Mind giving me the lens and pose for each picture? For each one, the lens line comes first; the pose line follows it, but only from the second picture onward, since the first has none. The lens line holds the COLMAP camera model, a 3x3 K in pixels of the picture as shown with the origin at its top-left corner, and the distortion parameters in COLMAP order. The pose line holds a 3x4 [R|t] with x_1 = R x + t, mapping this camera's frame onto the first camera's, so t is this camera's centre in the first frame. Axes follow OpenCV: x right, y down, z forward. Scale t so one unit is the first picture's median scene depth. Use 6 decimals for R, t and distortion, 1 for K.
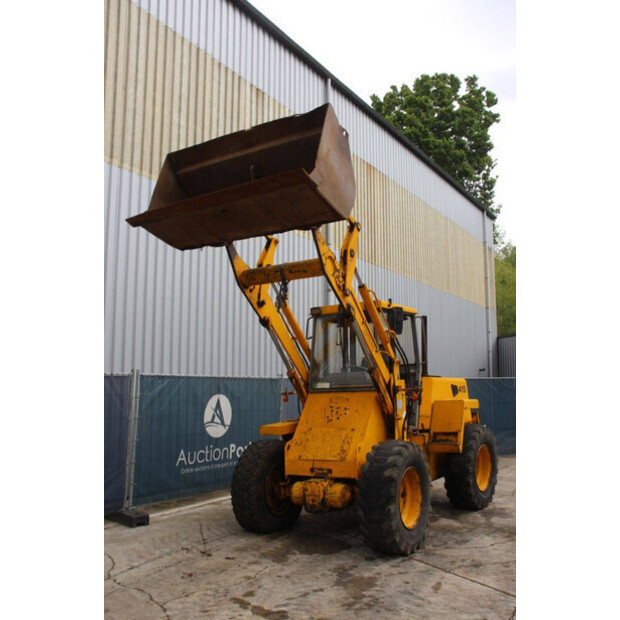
lens RADIAL K [[609.6, 0, 310.0], [0, 609.6, 295.6], [0, 0, 1]] dist [-0.191802, 0.271719]
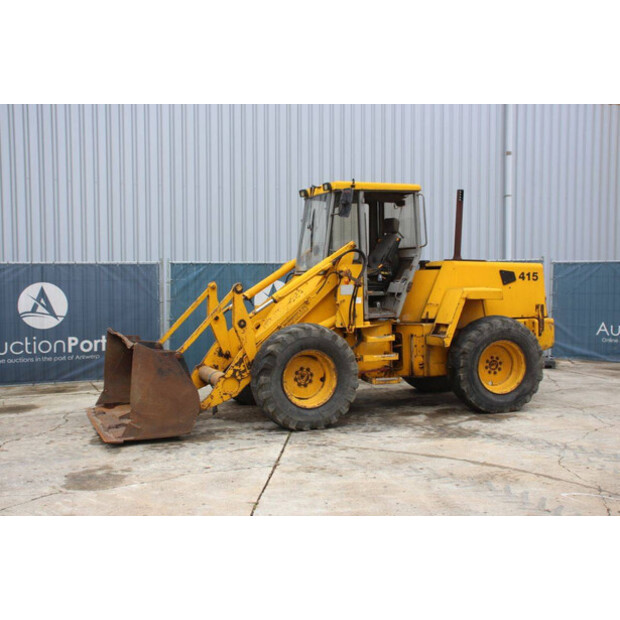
lens RADIAL K [[793.5, 0, 300.9], [0, 793.5, 312.2], [0, 0, 1]] dist [0.001750, -0.002602]
pose [[0.795827, 0.026524, -0.604942, 0.950165], [0.090457, 0.982622, 0.162084, 0.002844], [0.598729, -0.183712, 0.779598, -0.048418]]
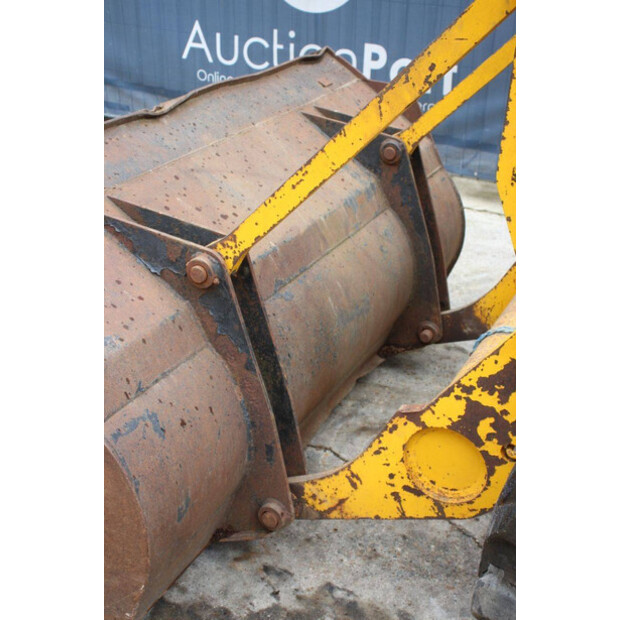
lens RADIAL K [[882.2, 0, 310.0], [0, 882.2, 310.0], [0, 0, 1]] dist [0.040268, 0.046383]
pose [[0.088552, 0.439995, -0.893624, 0.289718], [0.102956, 0.888300, 0.447576, 0.145294], [0.990736, -0.131638, 0.033360, 0.852904]]
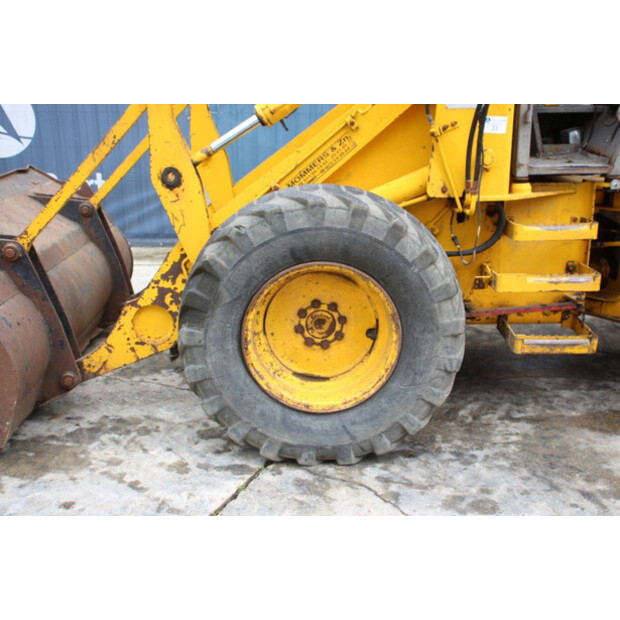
lens RADIAL K [[706.3, 0, 310.0], [0, 706.3, 310.0], [0, 0, 1]] dist [0.008575, 0.006290]
pose [[0.538097, 0.252995, -0.804018, 0.511696], [0.111361, 0.924190, 0.365338, 0.149355], [0.835494, -0.286124, 0.469130, 0.761256]]
